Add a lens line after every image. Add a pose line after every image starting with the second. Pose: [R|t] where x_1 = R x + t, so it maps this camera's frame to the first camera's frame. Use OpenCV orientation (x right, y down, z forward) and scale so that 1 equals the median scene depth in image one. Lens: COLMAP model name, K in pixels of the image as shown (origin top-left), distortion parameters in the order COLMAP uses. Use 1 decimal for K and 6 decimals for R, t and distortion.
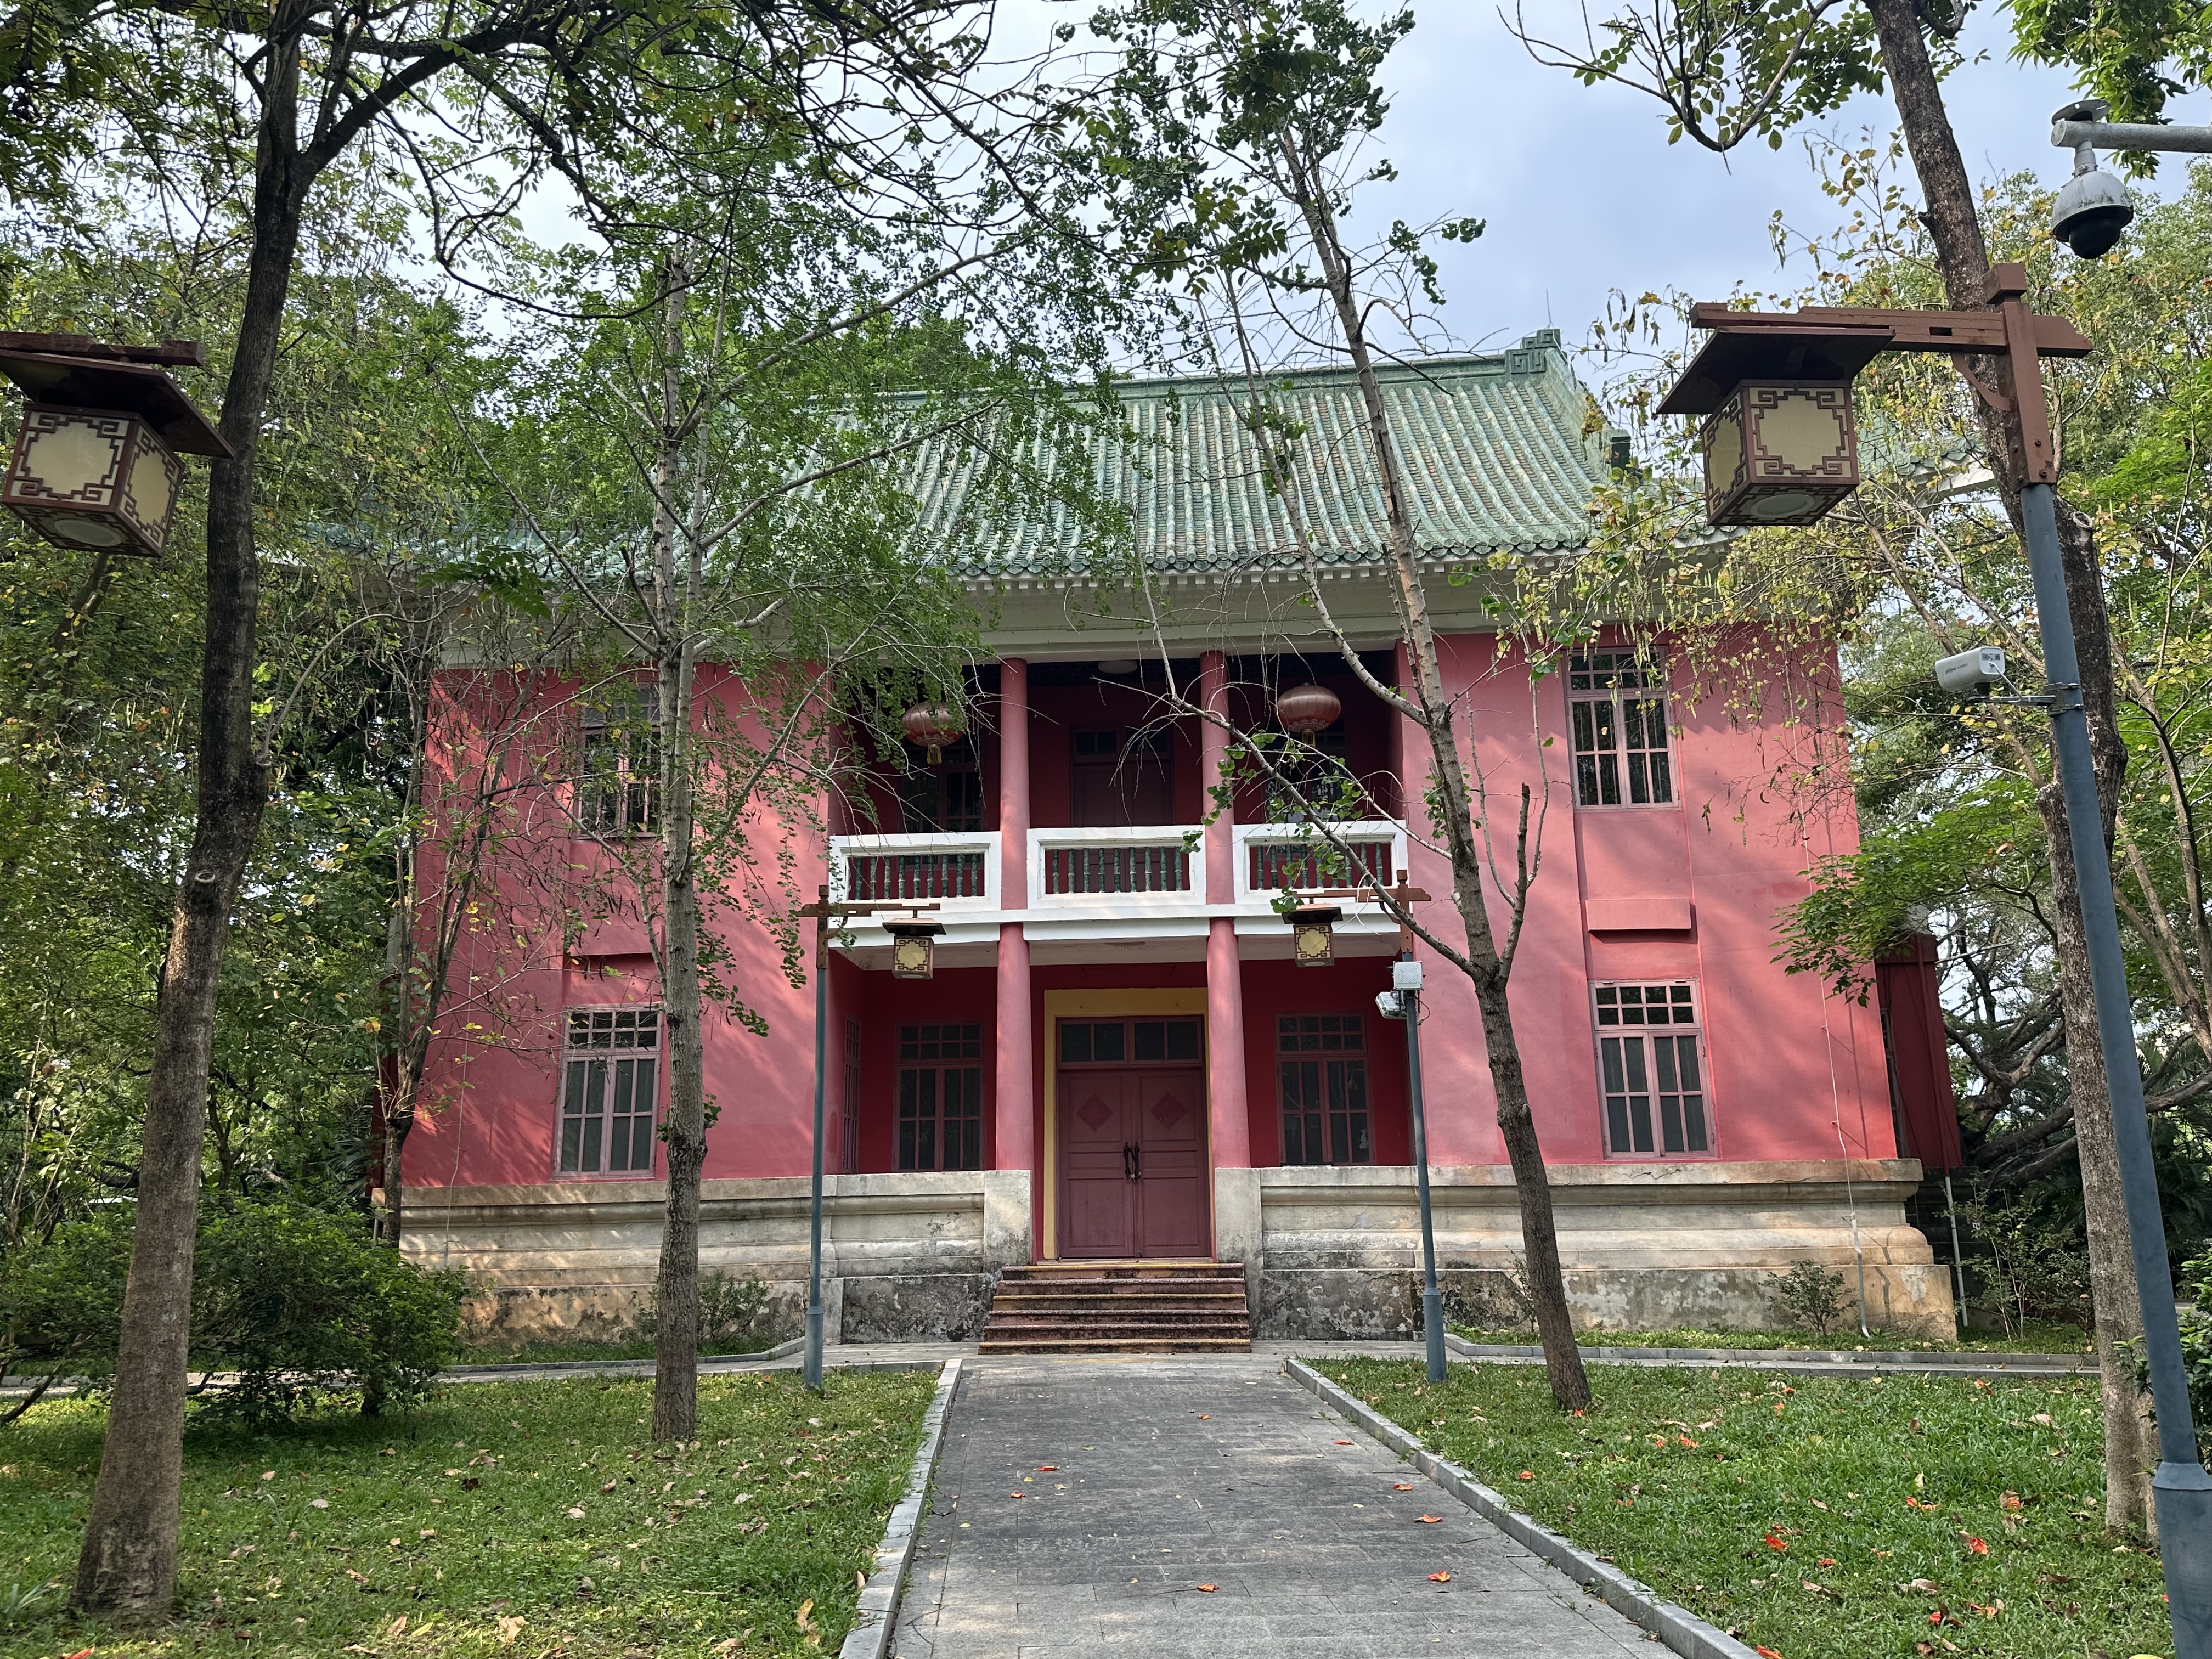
lens RADIAL K [[1643.3, 0, 1106.0], [0, 1643.3, 829.5], [0, 0, 1]] dist [0.064566, -0.000801]
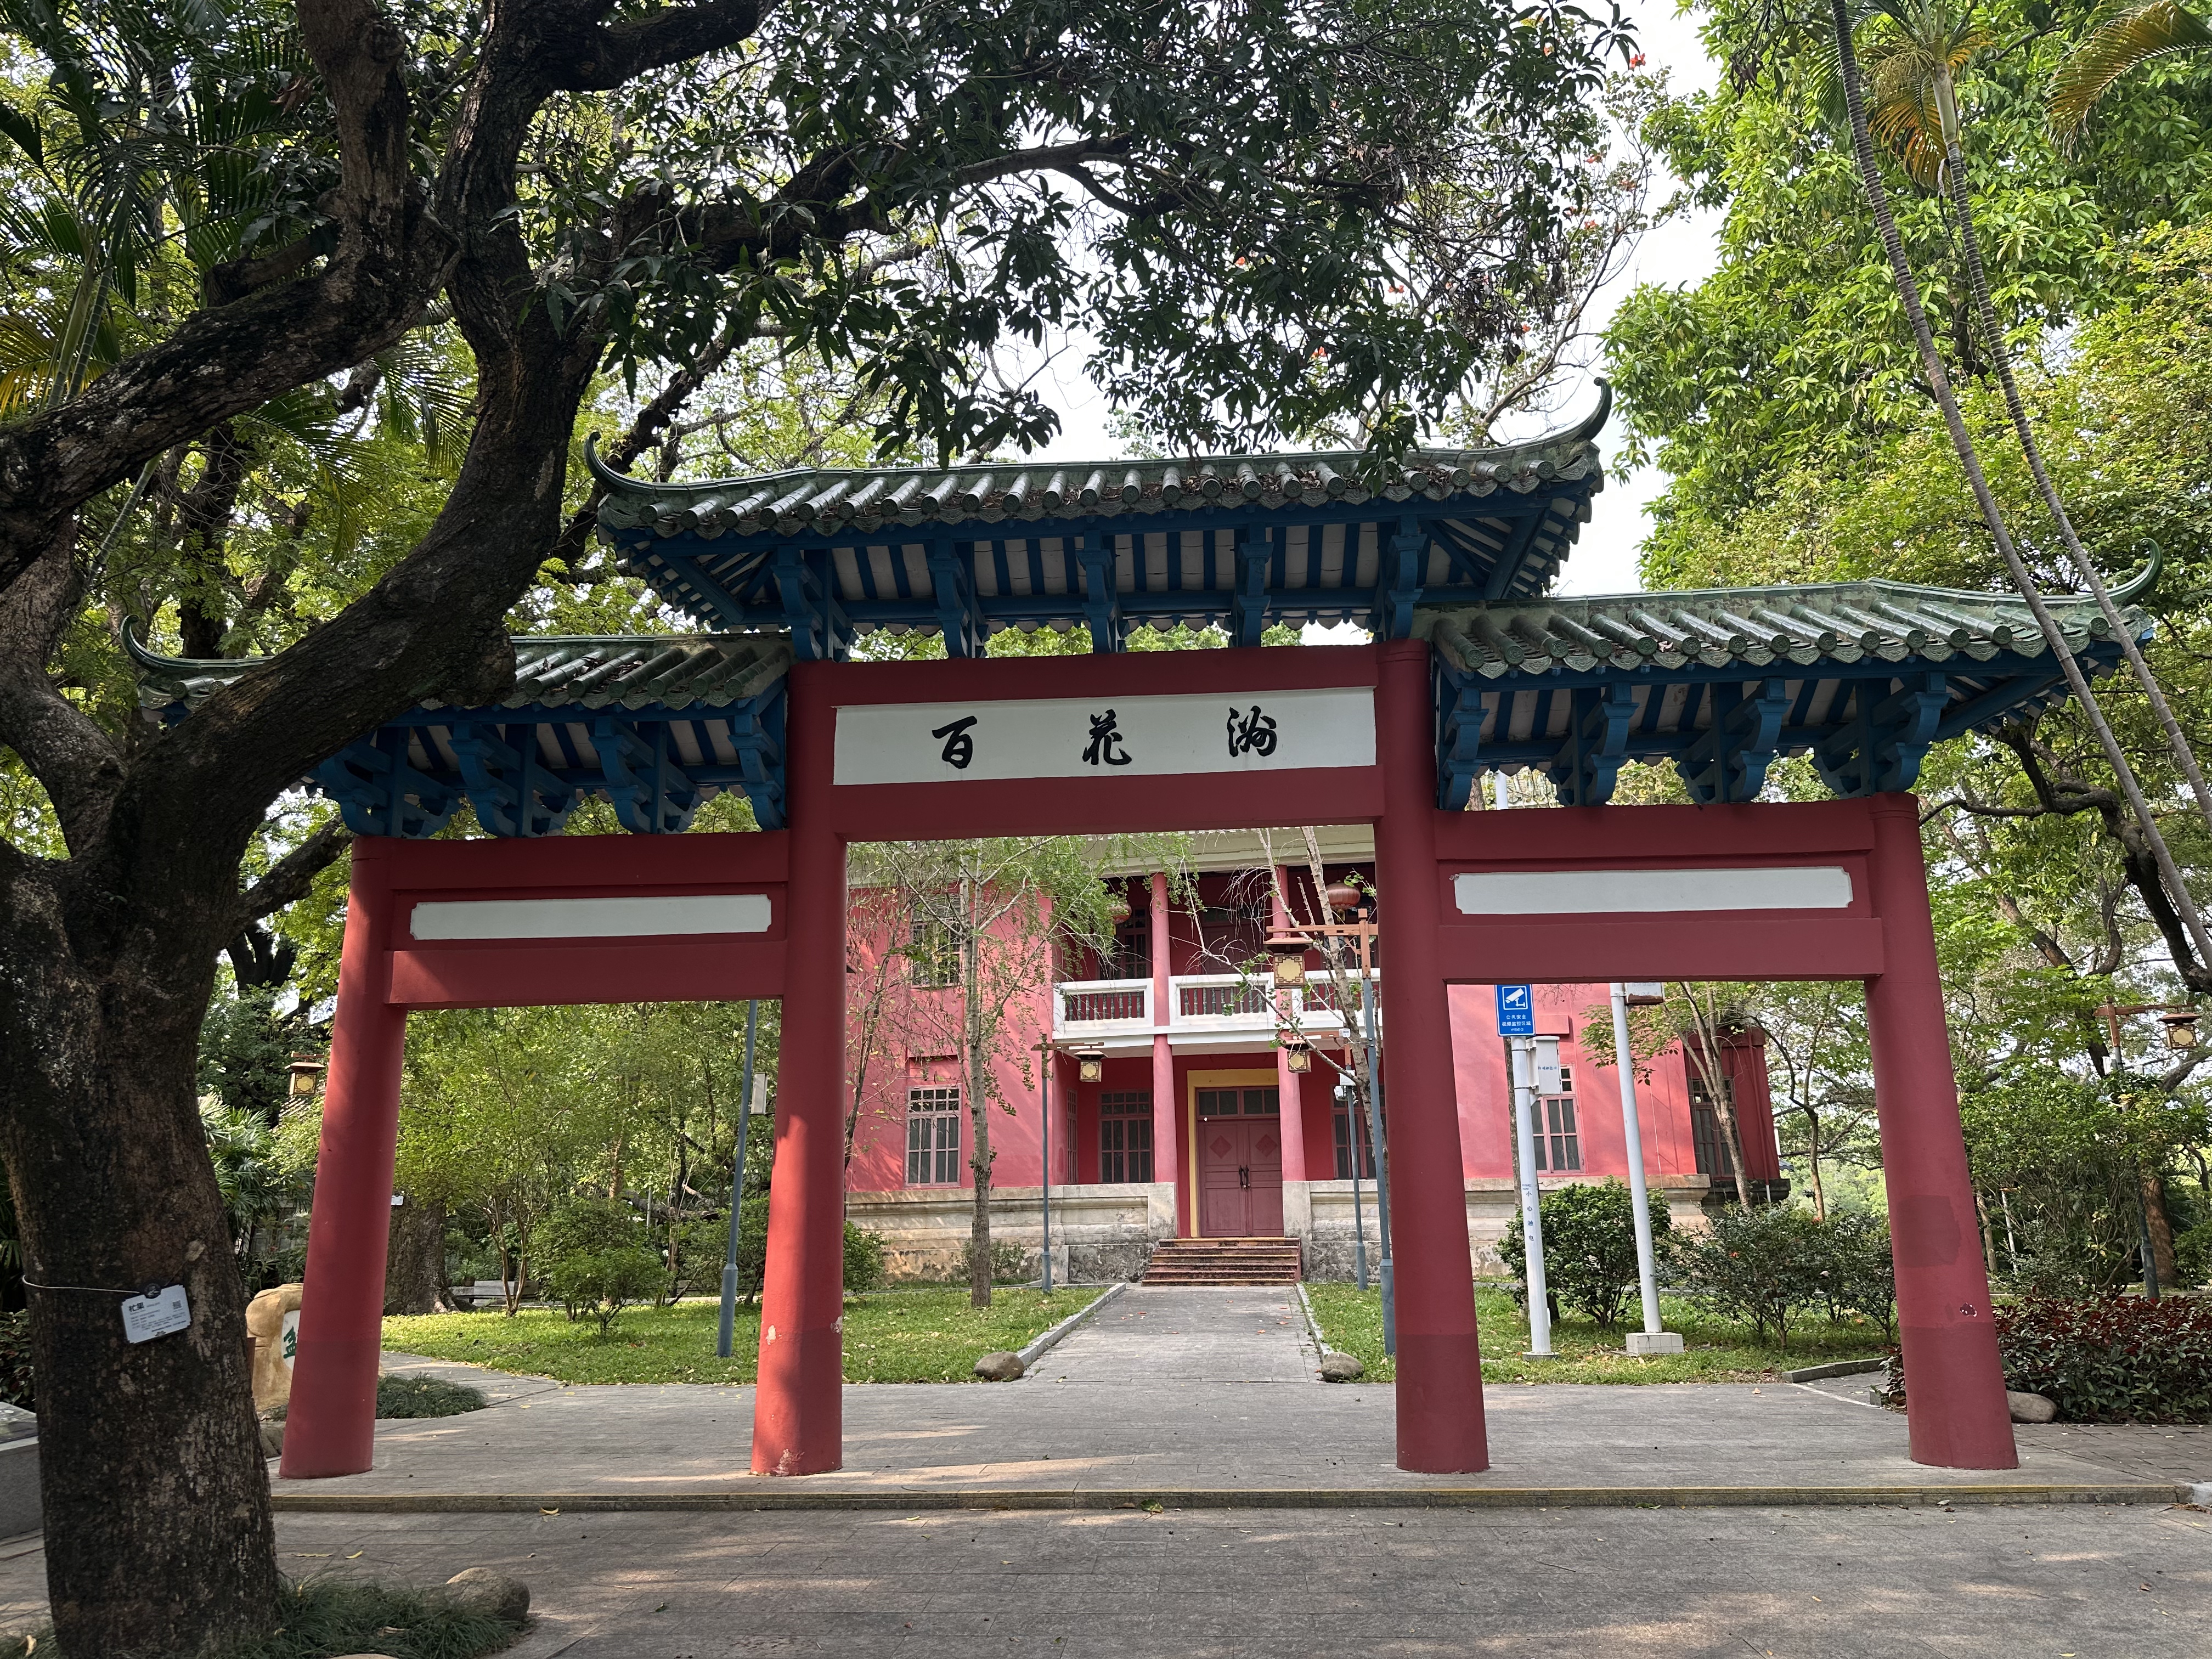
lens RADIAL K [[1546.7, 0, 1101.1], [0, 1546.7, 794.3], [0, 0, 1]] dist [0.047048, 0.000042]
pose [[0.987561, -0.040503, -0.151927, 0.138363], [0.034131, 0.998434, -0.044319, -0.124816], [0.153484, 0.038582, 0.987398, -0.607128]]
